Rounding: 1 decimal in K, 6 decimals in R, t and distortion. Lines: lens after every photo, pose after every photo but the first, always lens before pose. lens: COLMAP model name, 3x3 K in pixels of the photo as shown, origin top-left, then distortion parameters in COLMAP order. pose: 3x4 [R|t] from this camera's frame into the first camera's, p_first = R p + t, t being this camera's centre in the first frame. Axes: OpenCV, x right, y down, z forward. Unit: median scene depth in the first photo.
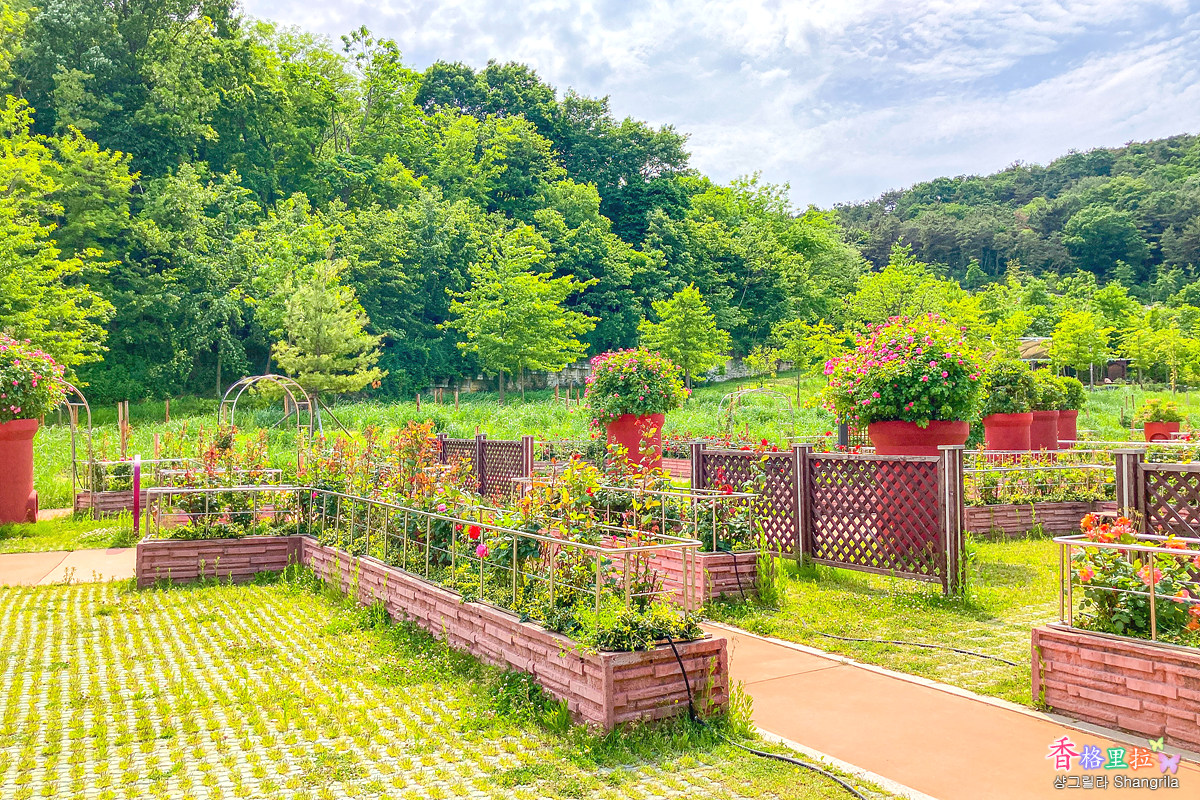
lens RADIAL K [[980.0, 0, 600.0], [0, 980.0, 400.0], [0, 0, 1]] dist [0.004143, 0.008584]
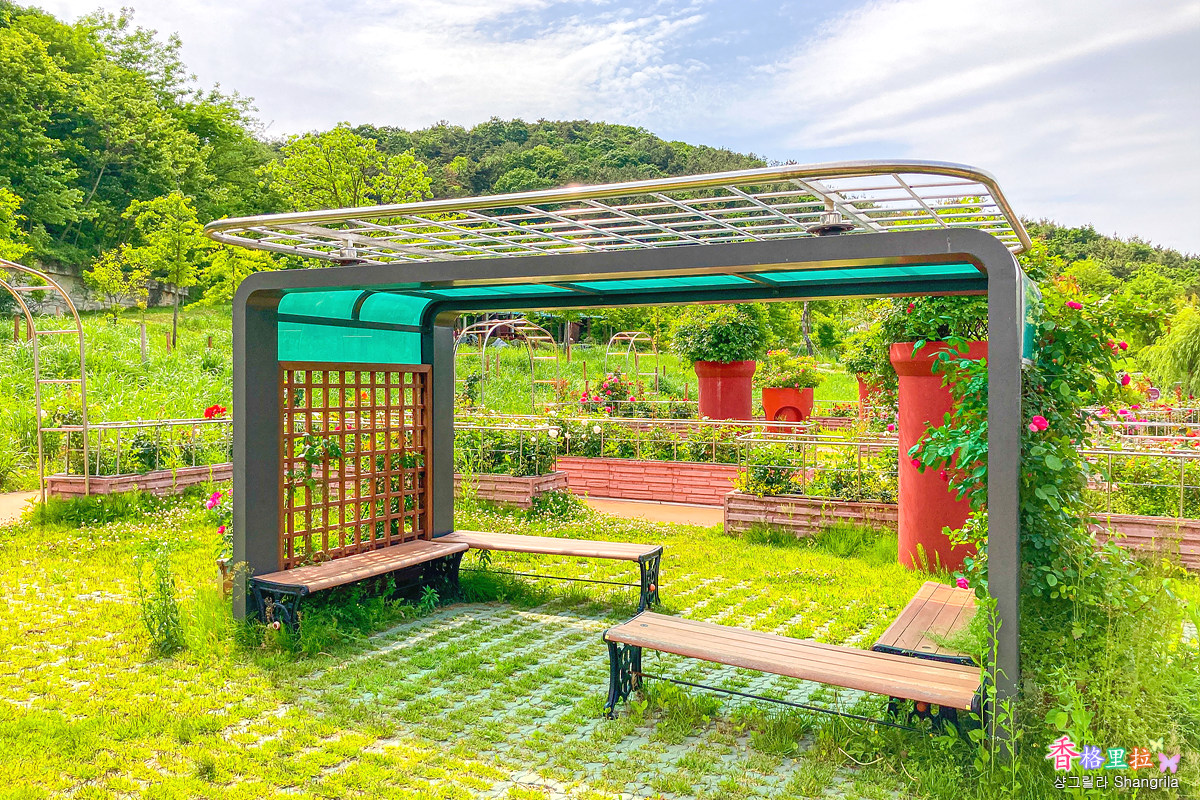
lens RADIAL K [[985.2, 0, 600.0], [0, 985.2, 400.0], [0, 0, 1]] dist [0.014596, 0.013673]
pose [[0.837395, 0.000627, 0.546598, 0.025186], [-0.019783, 0.999379, 0.029161, 0.003638], [-0.546240, -0.035233, 0.836887, 0.104178]]
